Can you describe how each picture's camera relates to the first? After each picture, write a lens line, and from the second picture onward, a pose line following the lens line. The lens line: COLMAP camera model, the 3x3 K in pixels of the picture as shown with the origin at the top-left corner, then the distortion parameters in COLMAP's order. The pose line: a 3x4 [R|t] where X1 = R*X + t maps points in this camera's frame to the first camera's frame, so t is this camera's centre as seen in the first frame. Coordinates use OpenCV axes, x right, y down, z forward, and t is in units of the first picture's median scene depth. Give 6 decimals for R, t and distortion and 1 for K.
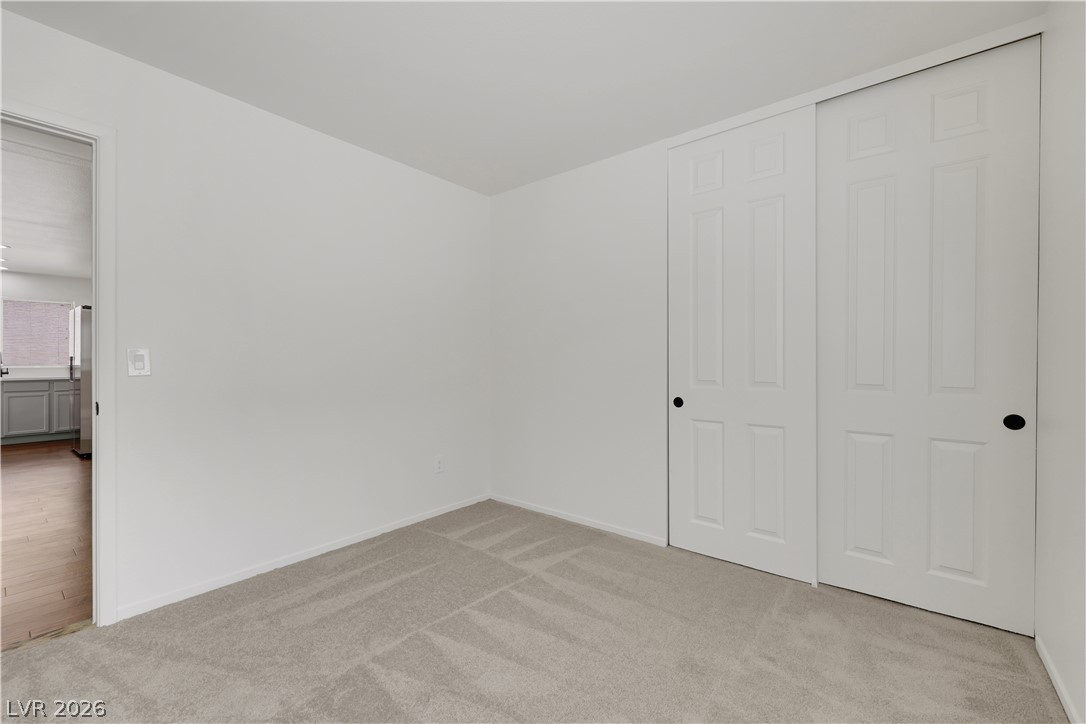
lens RADIAL K [[436.2, 0, 538.1], [0, 436.2, 359.6], [0, 0, 1]] dist [0.002003, -0.000038]
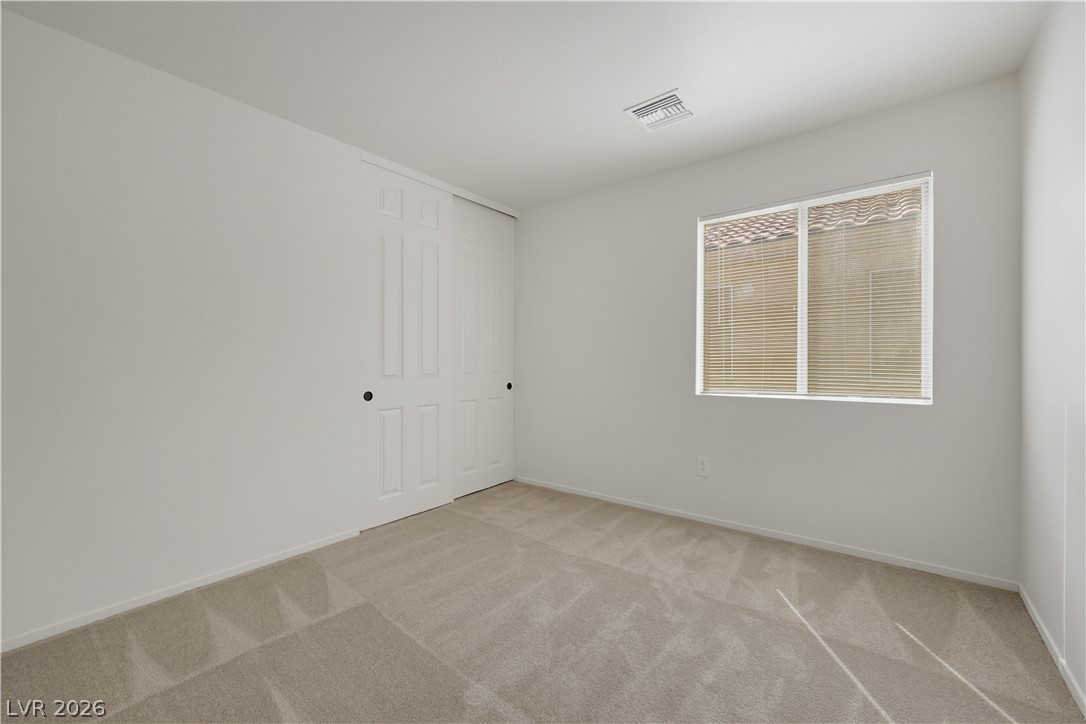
lens RADIAL K [[436.2, 0, 538.1], [0, 436.2, 359.6], [0, 0, 1]] dist [0.002003, -0.000038]
pose [[0.013264, 0.002031, 0.999910, -0.841206], [-0.000907, 0.999998, -0.002019, 0.008828], [-0.999912, -0.000880, 0.013266, 0.614043]]
